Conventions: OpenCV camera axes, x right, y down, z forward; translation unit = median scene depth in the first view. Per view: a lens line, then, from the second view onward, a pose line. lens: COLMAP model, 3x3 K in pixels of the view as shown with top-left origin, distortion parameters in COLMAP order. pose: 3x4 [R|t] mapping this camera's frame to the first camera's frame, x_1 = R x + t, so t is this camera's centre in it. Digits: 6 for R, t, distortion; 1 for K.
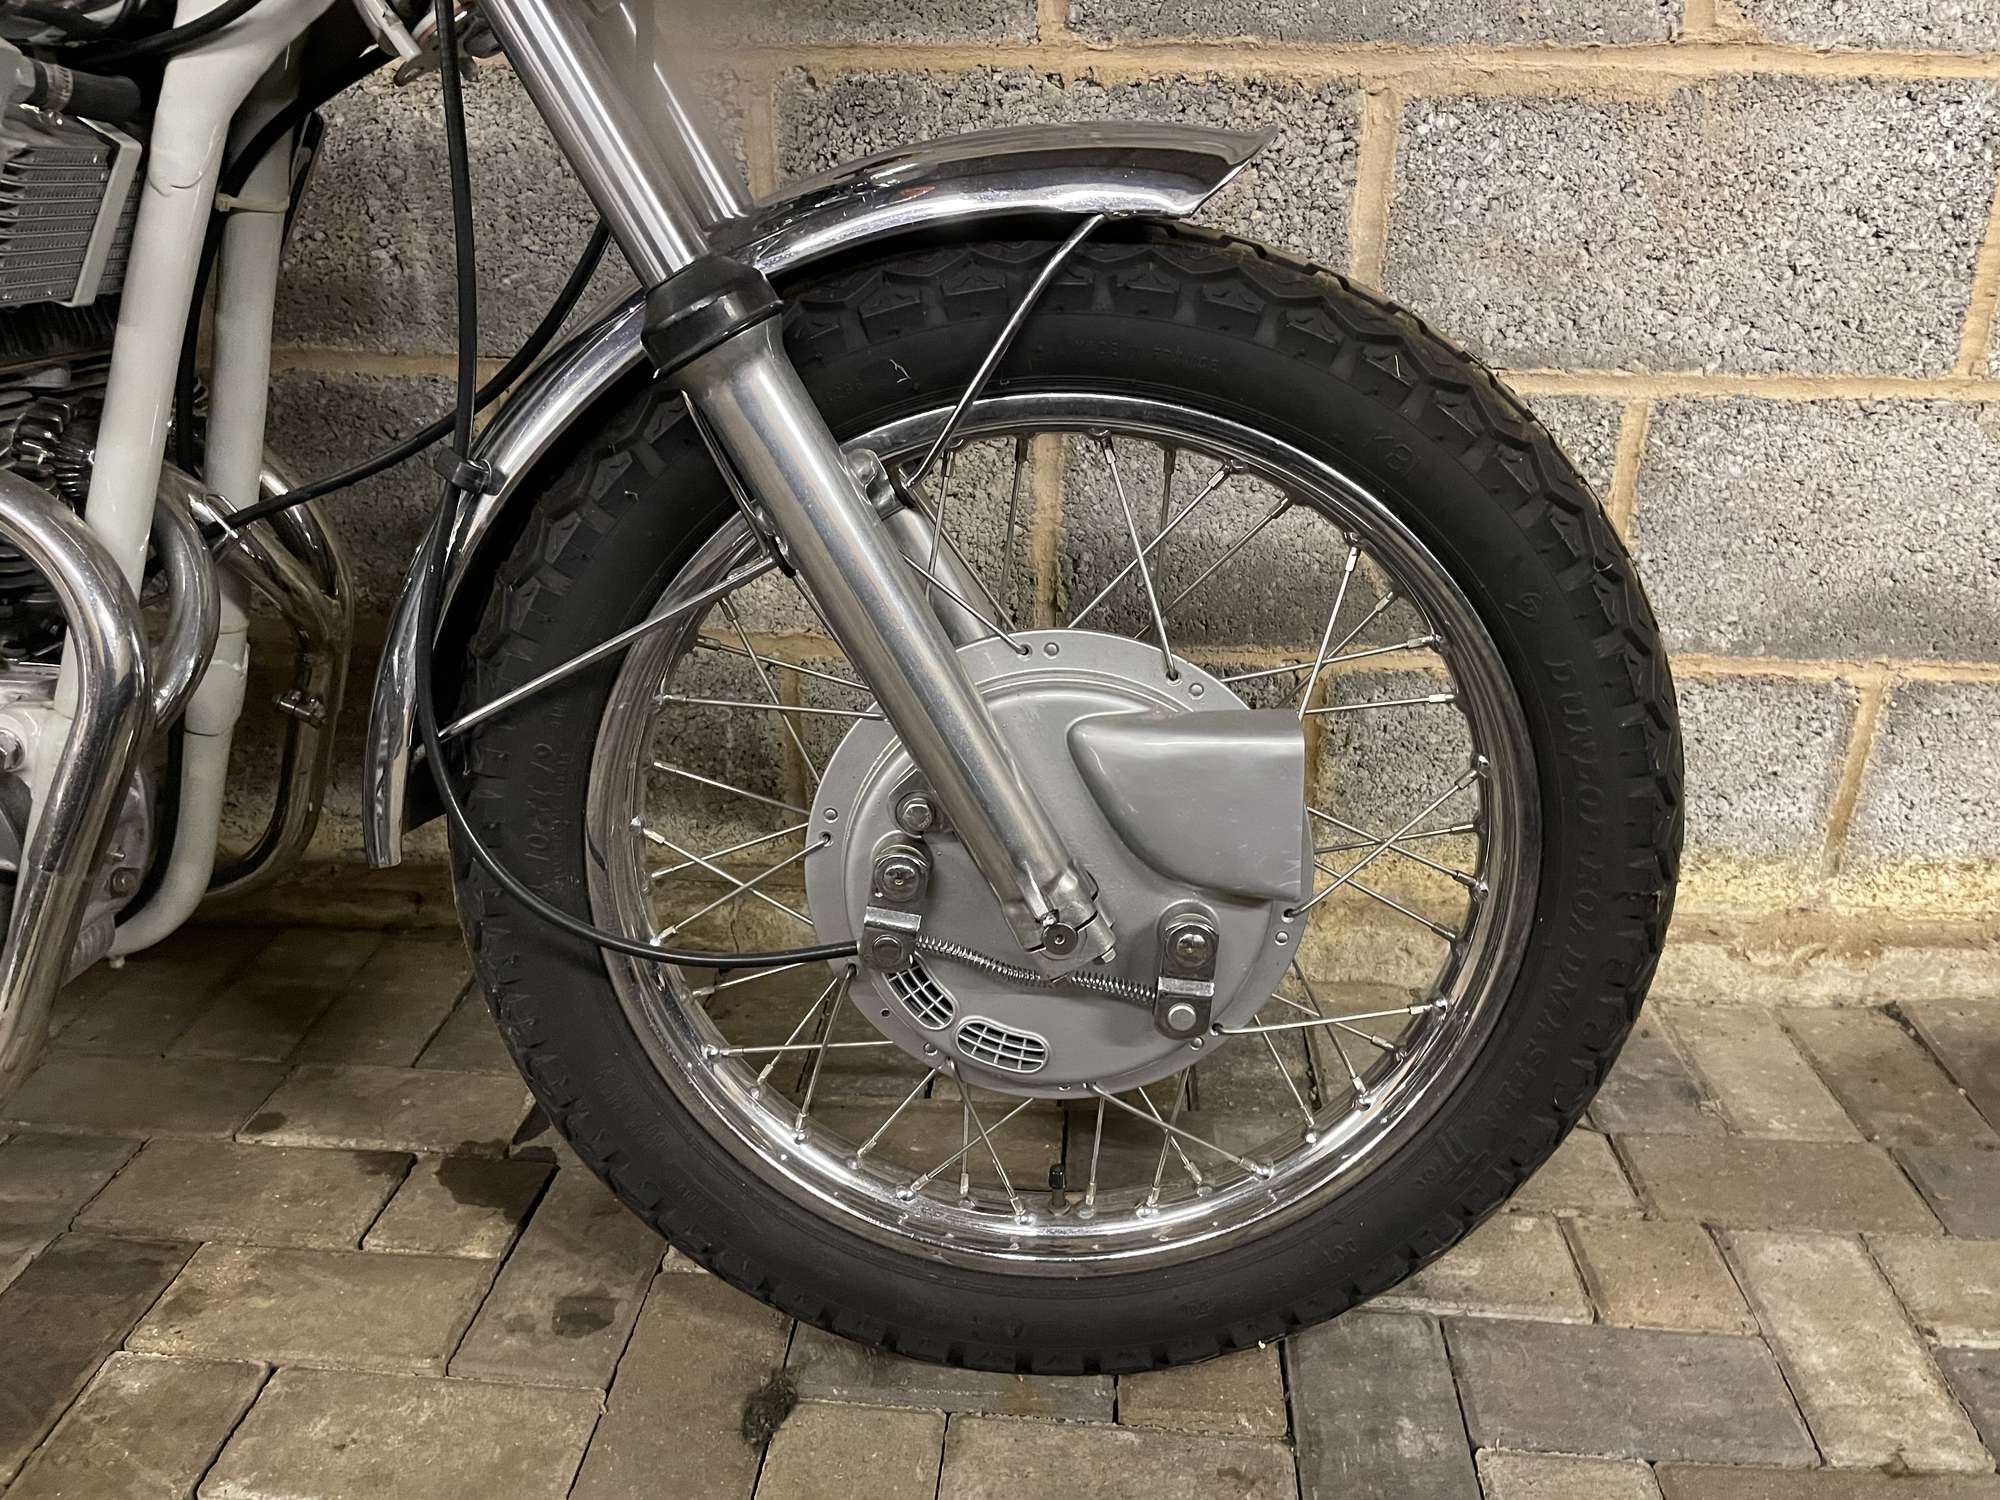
lens RADIAL K [[1526.7, 0, 1045.8], [0, 1526.7, 775.2], [0, 0, 1]] dist [0.066516, -0.103825]
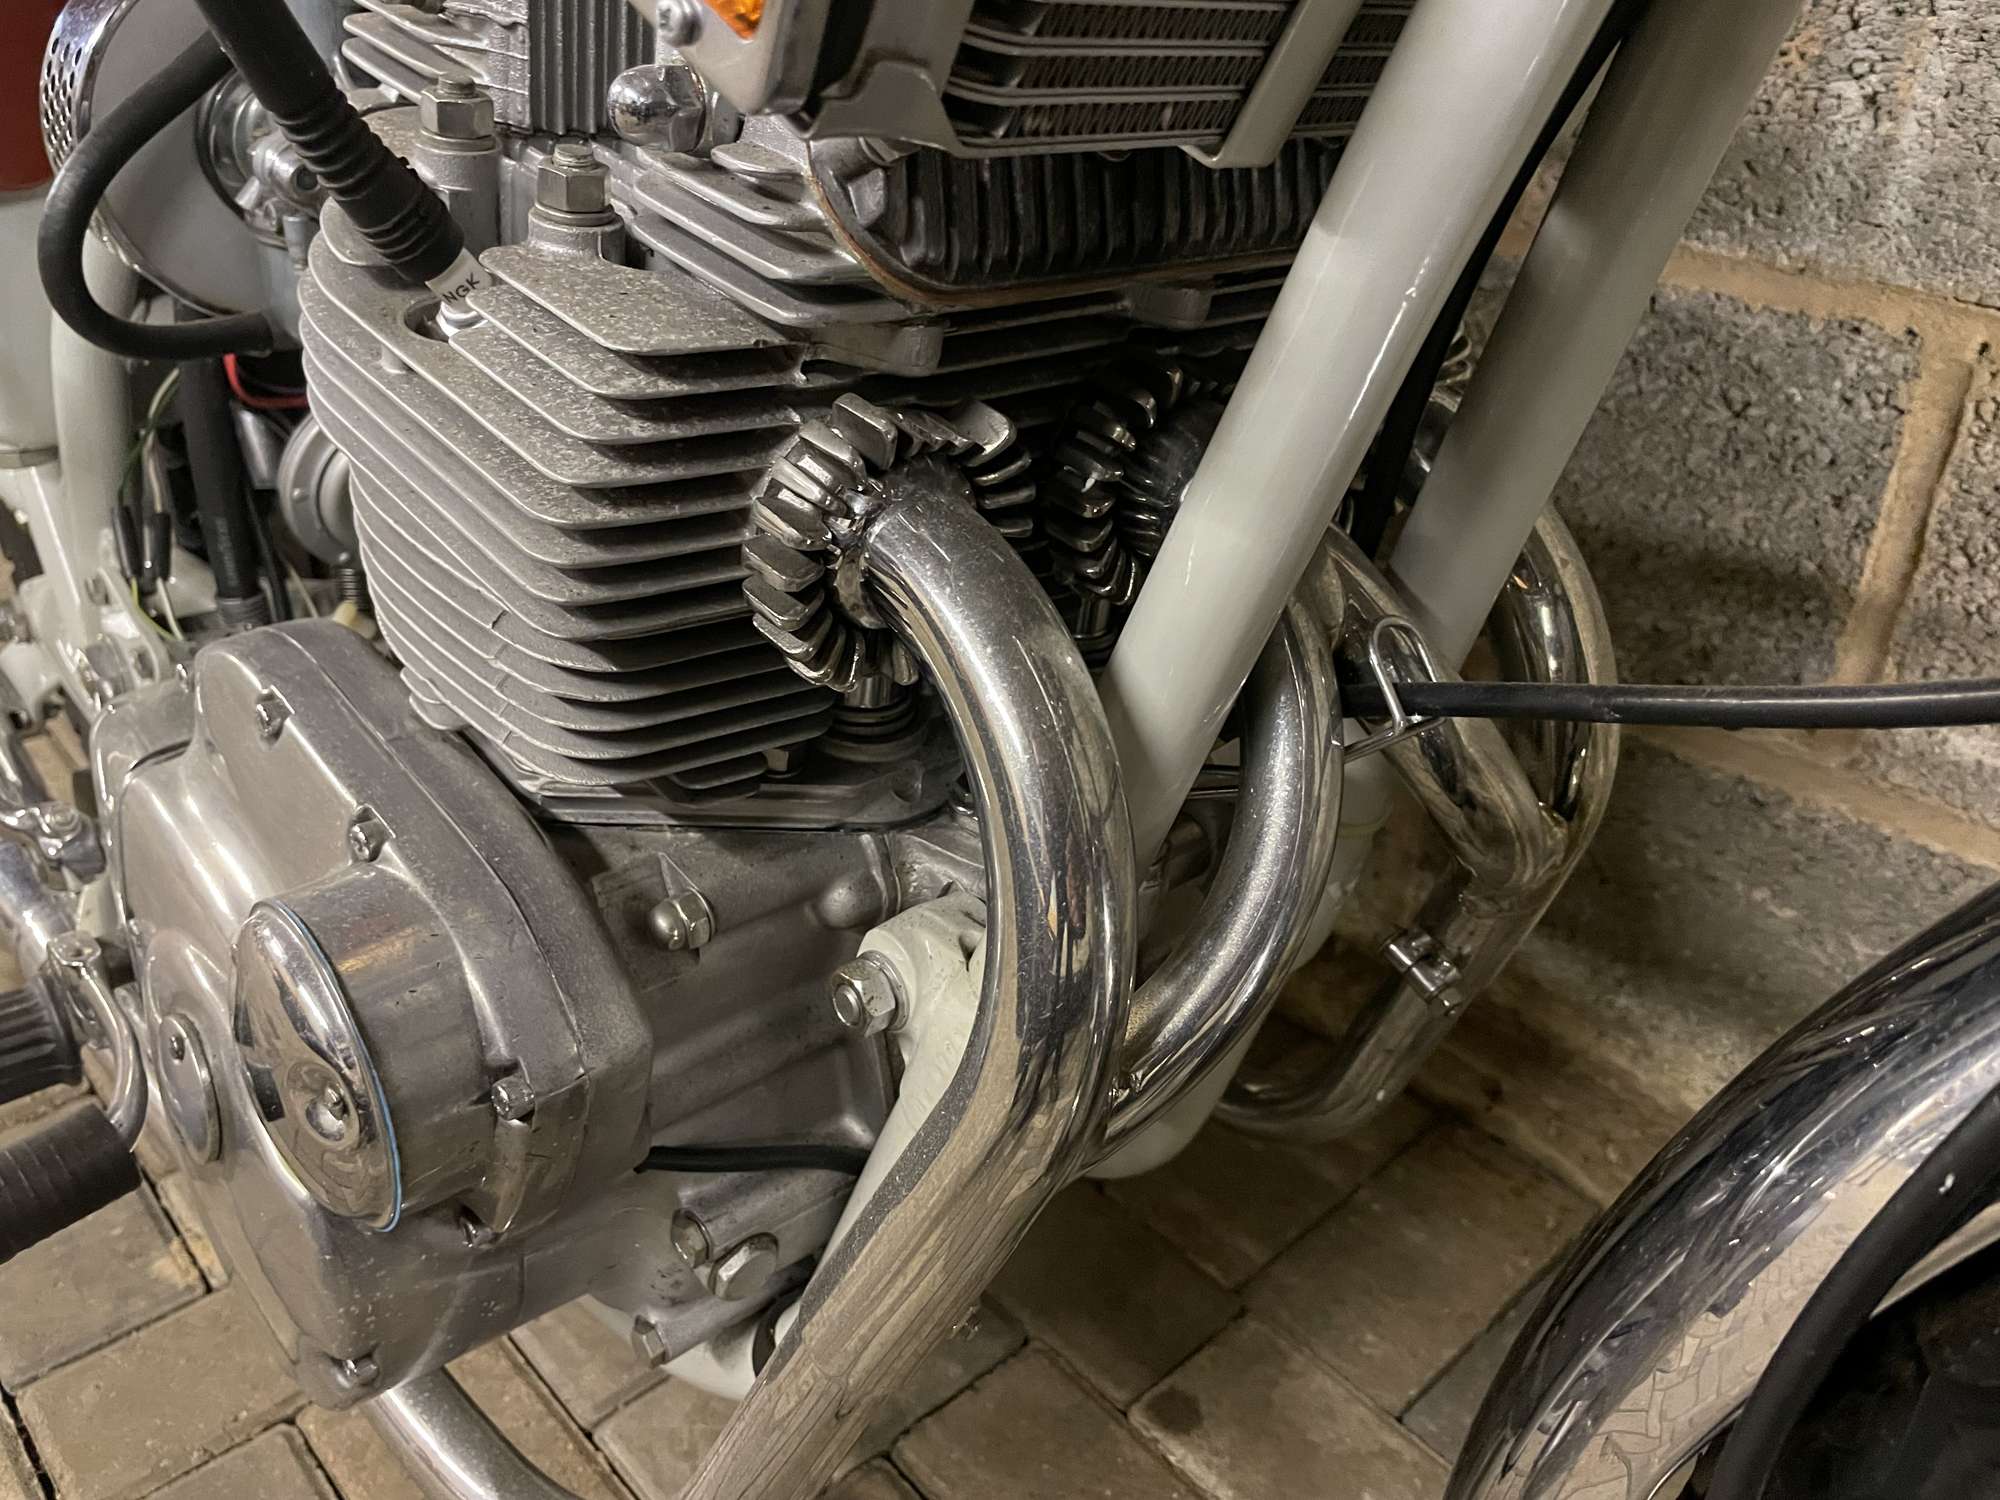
lens RADIAL K [[1526.7, 0, 994.6], [0, 1526.7, 723.3], [0, 0, 1]] dist [0.066516, -0.103825]
pose [[0.708348, 0.328608, -0.624708, -0.233392], [-0.287495, 0.942603, 0.169839, -0.134473], [0.644662, 0.059295, 0.762164, 0.410577]]
